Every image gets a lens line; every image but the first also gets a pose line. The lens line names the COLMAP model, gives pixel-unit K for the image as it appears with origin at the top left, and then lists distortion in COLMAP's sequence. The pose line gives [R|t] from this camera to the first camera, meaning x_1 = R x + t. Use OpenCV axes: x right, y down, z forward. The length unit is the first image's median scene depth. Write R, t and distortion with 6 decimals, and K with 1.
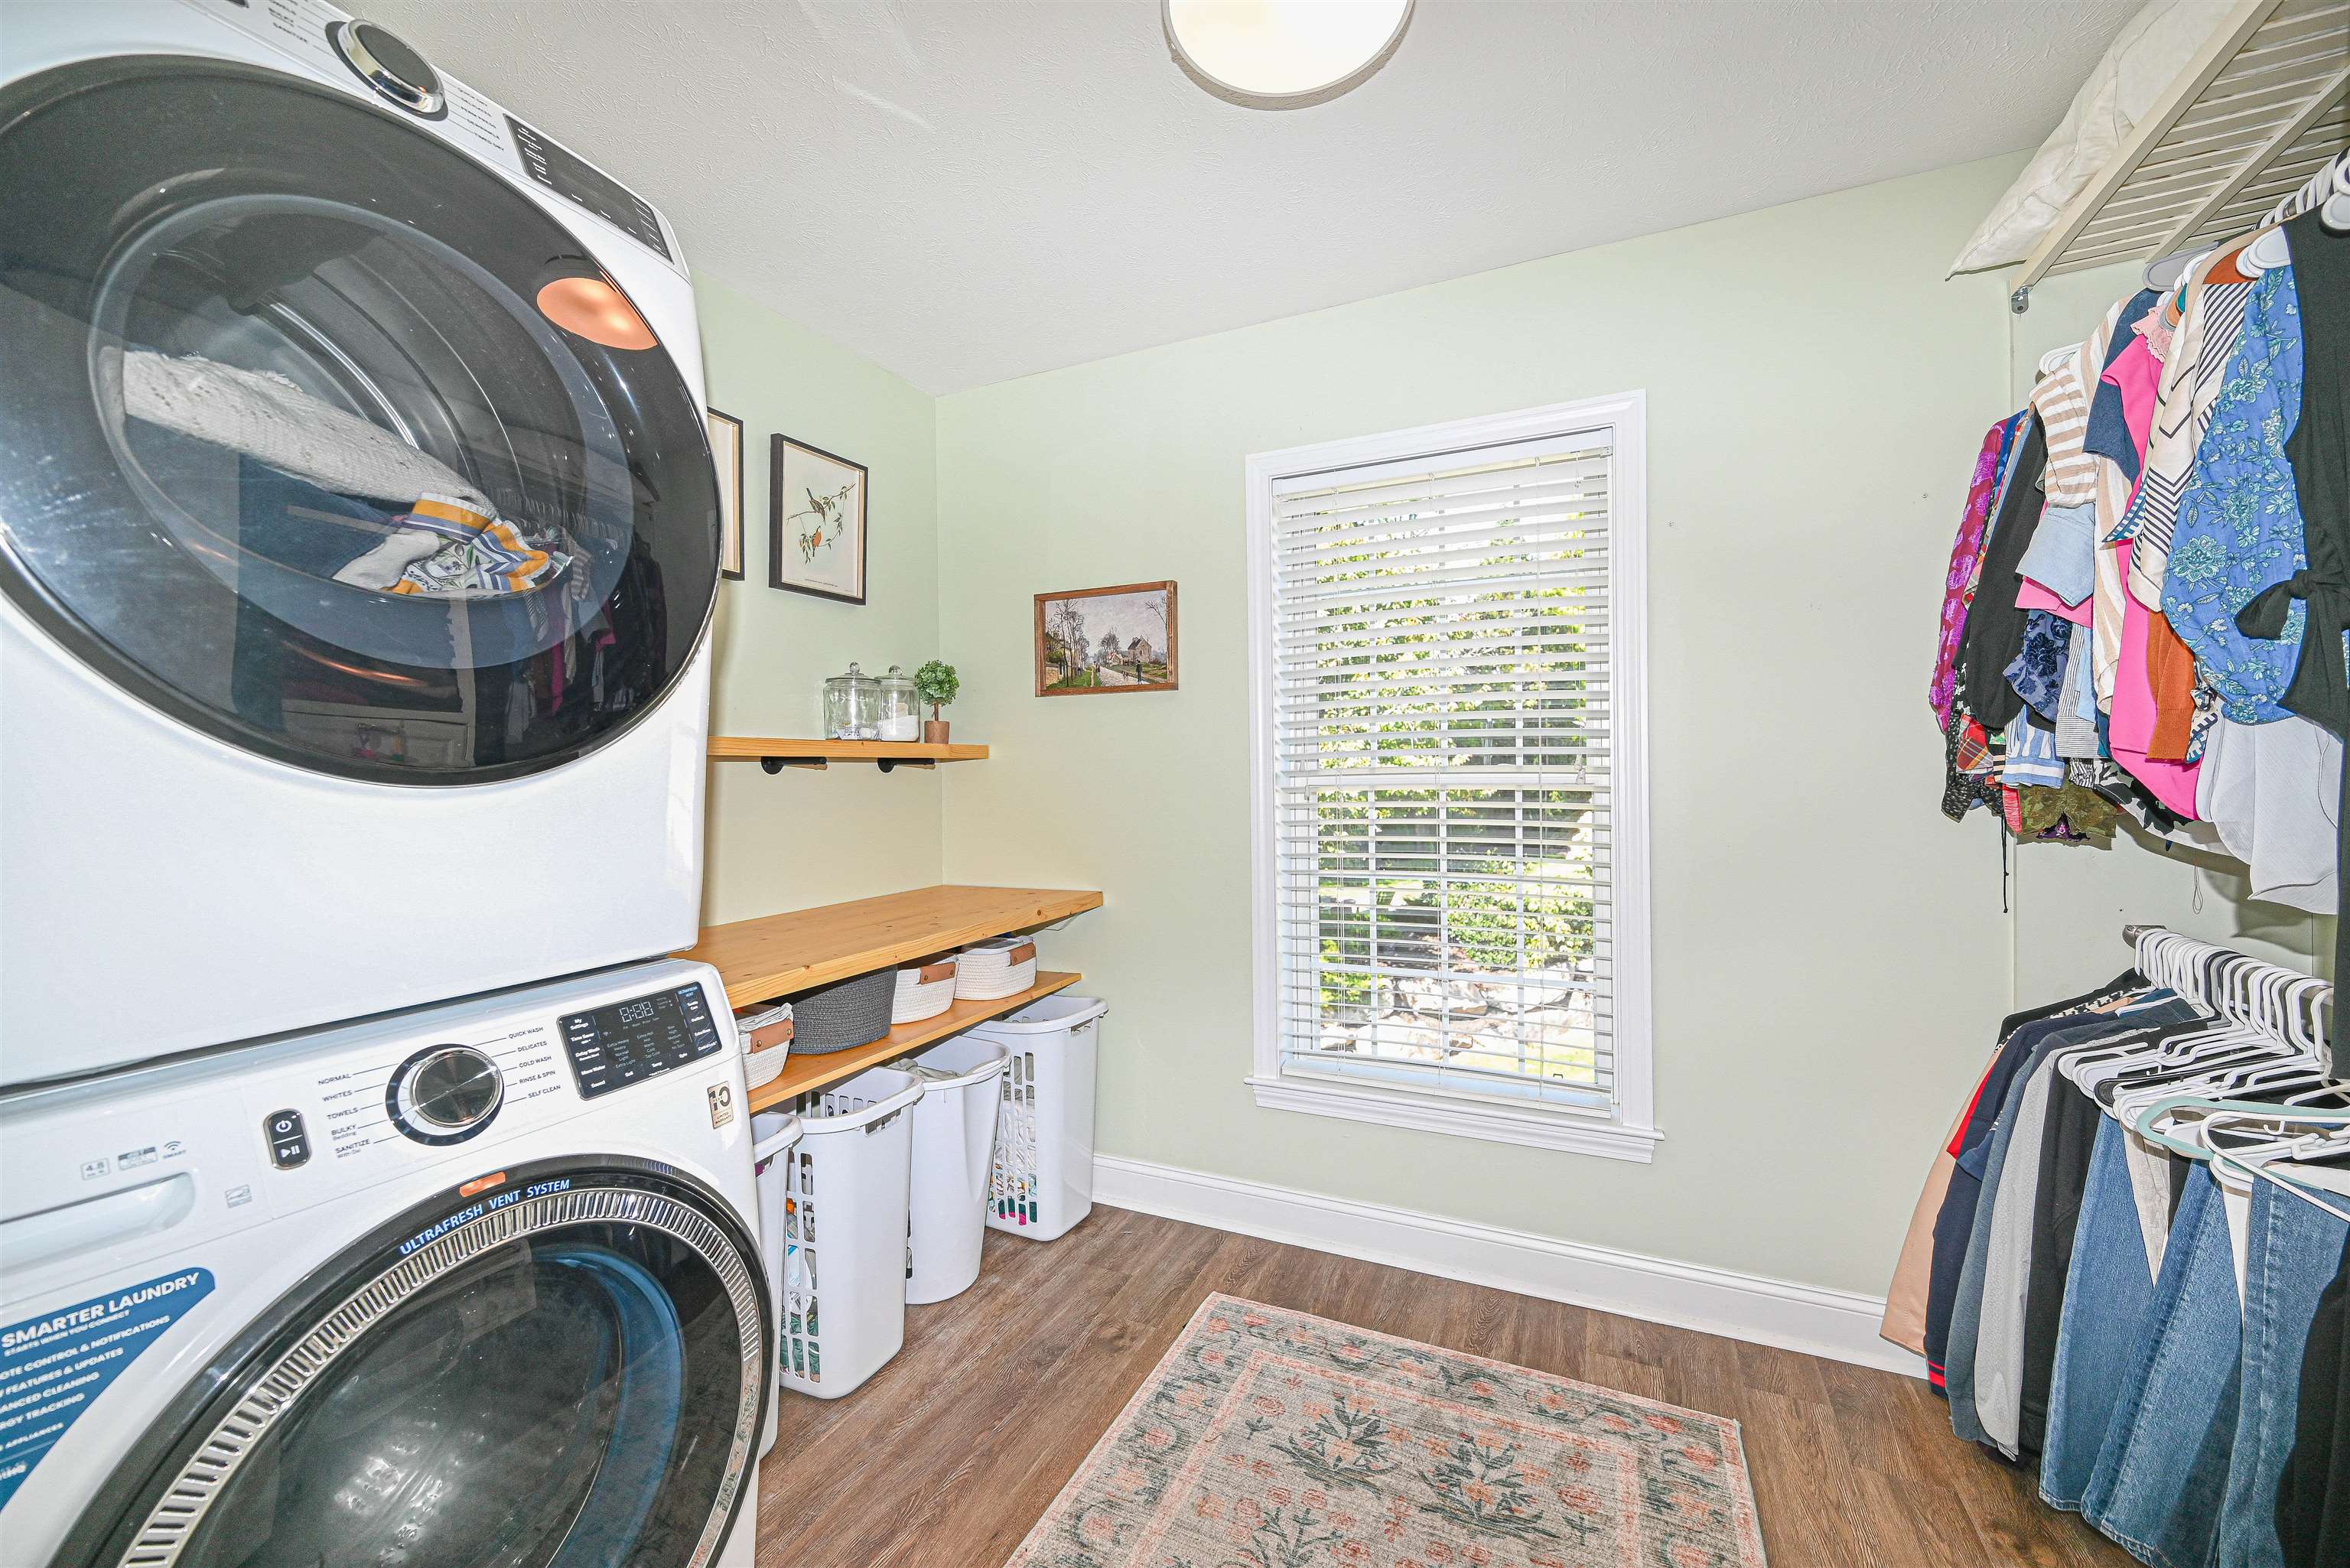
lens RADIAL K [[923.5, 0, 1165.6], [0, 923.5, 785.0], [0, 0, 1]] dist [0.002983, 0.000046]
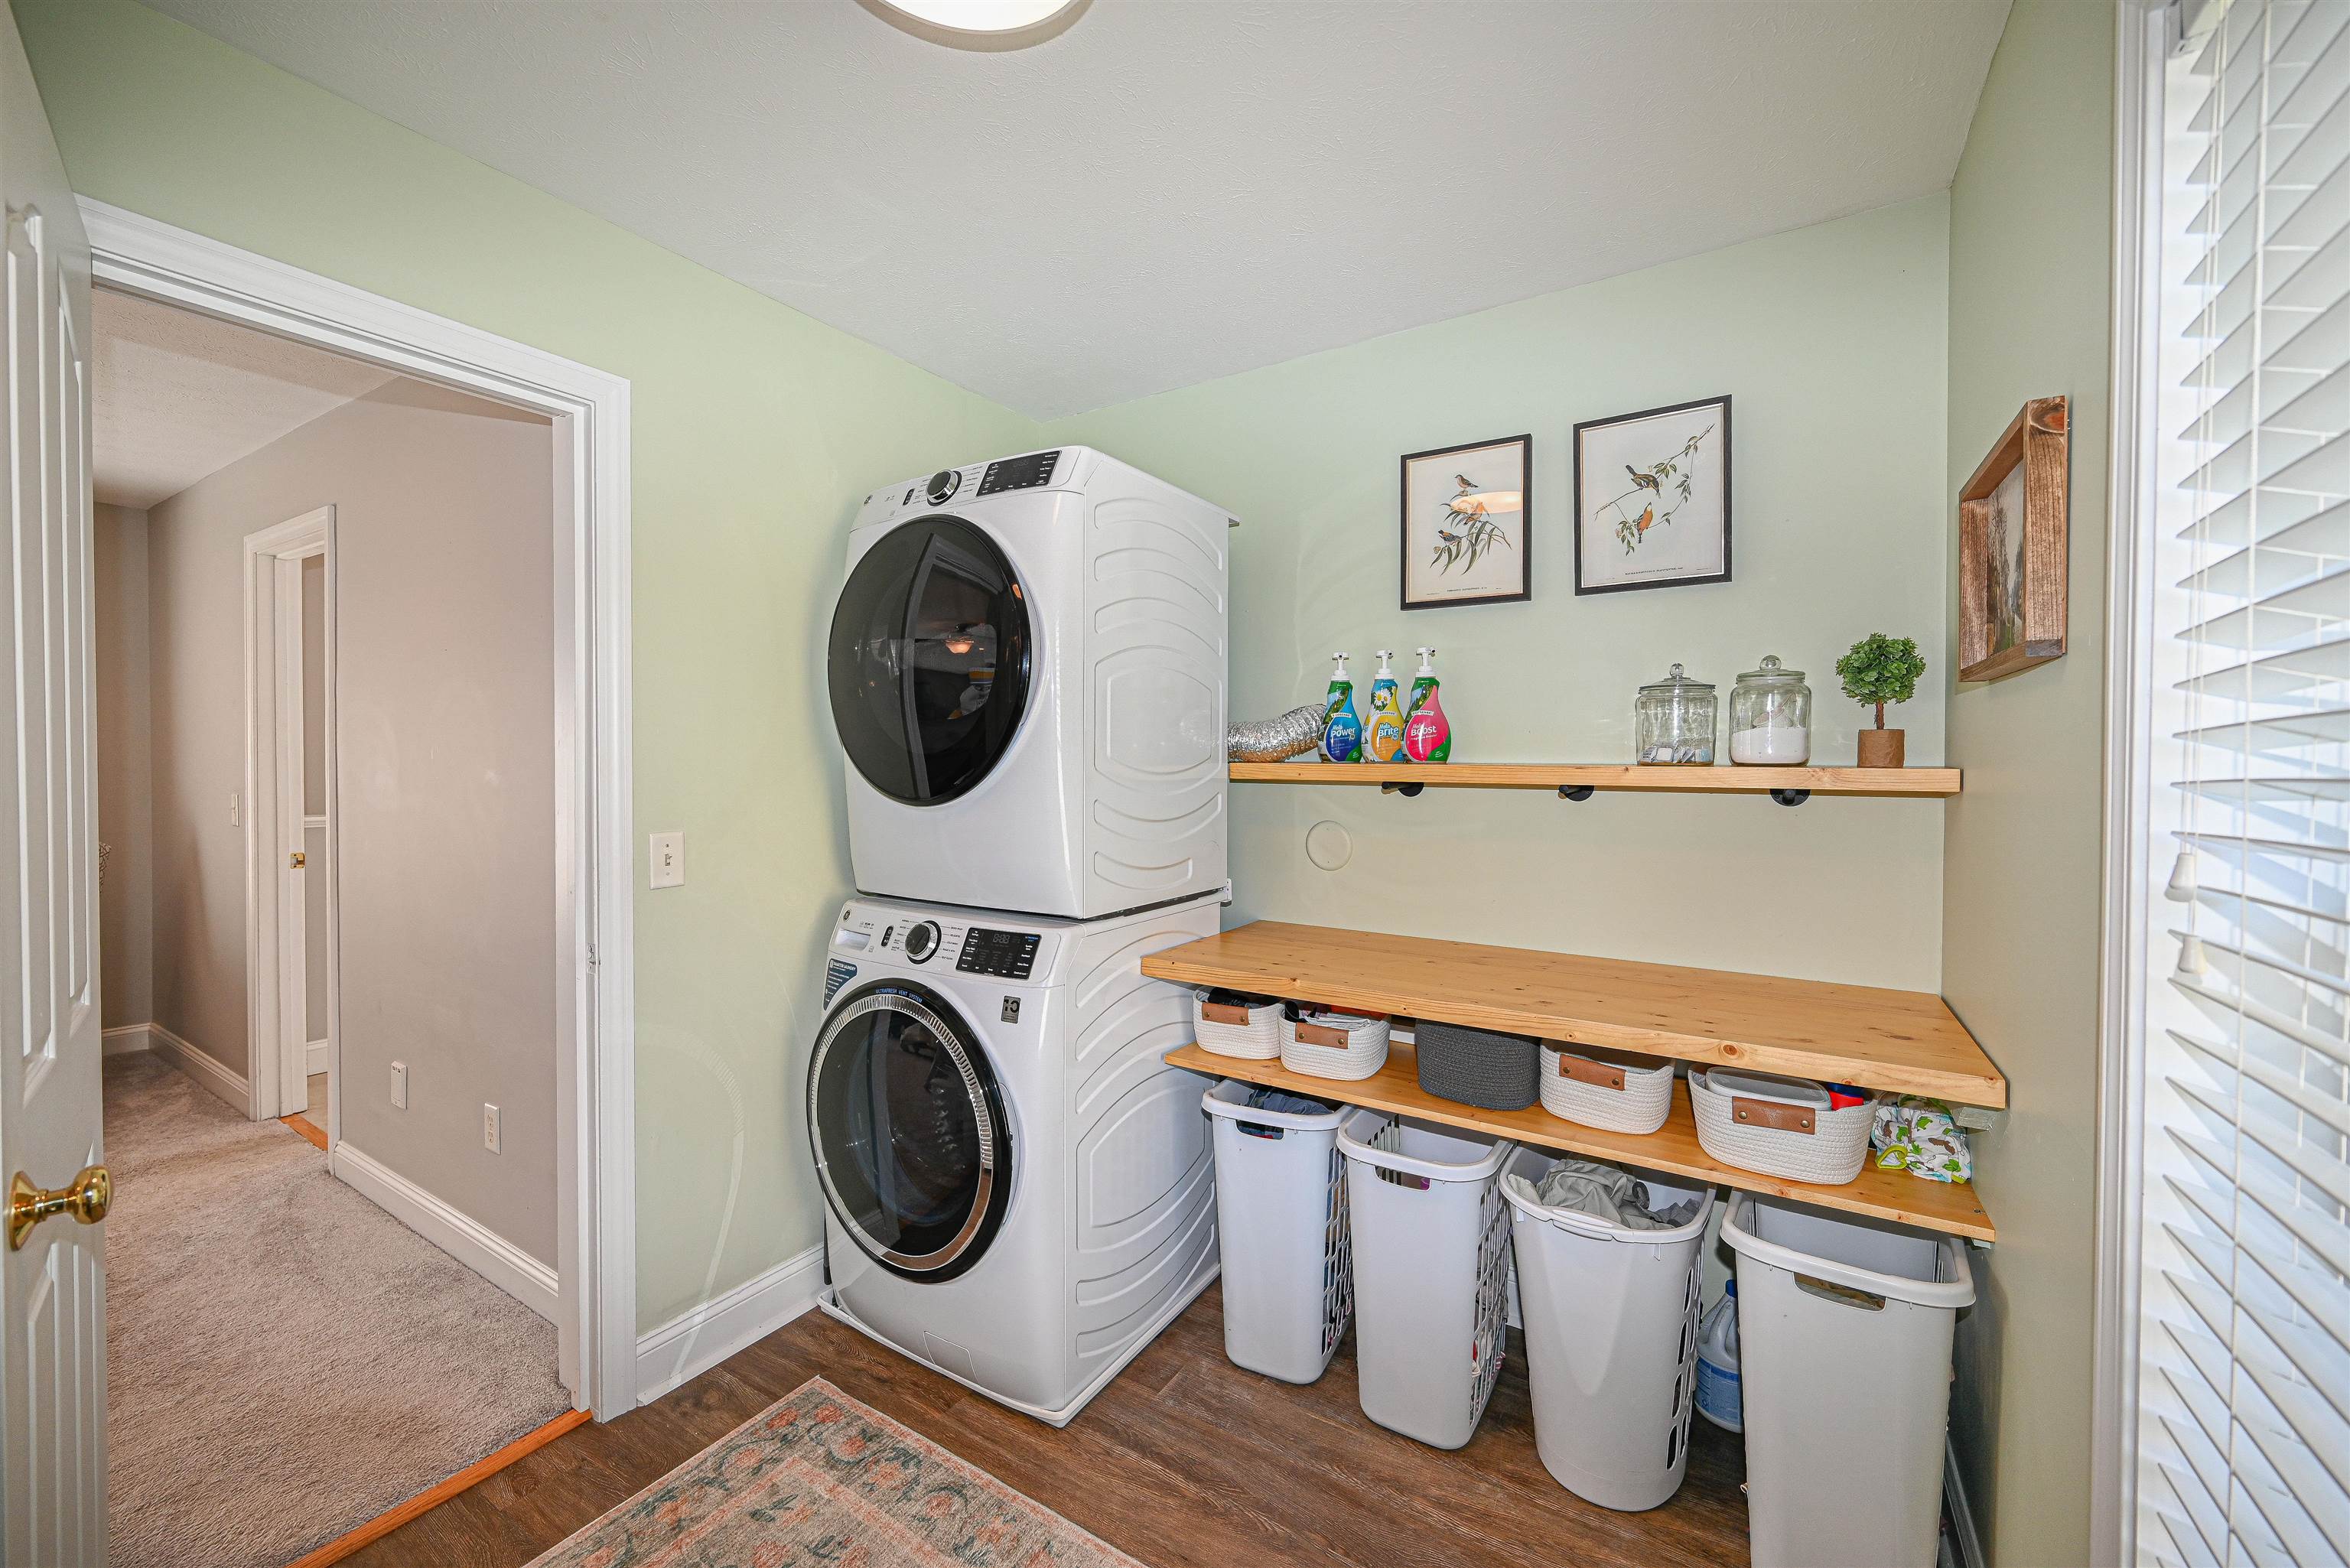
lens RADIAL K [[923.5, 0, 1165.6], [0, 923.5, 785.0], [0, 0, 1]] dist [0.002983, 0.000046]
pose [[-0.111098, 0.039968, -0.993005, 0.506441], [-0.018087, 0.998944, 0.042230, -0.056664], [0.993645, 0.022652, -0.110258, 0.674015]]
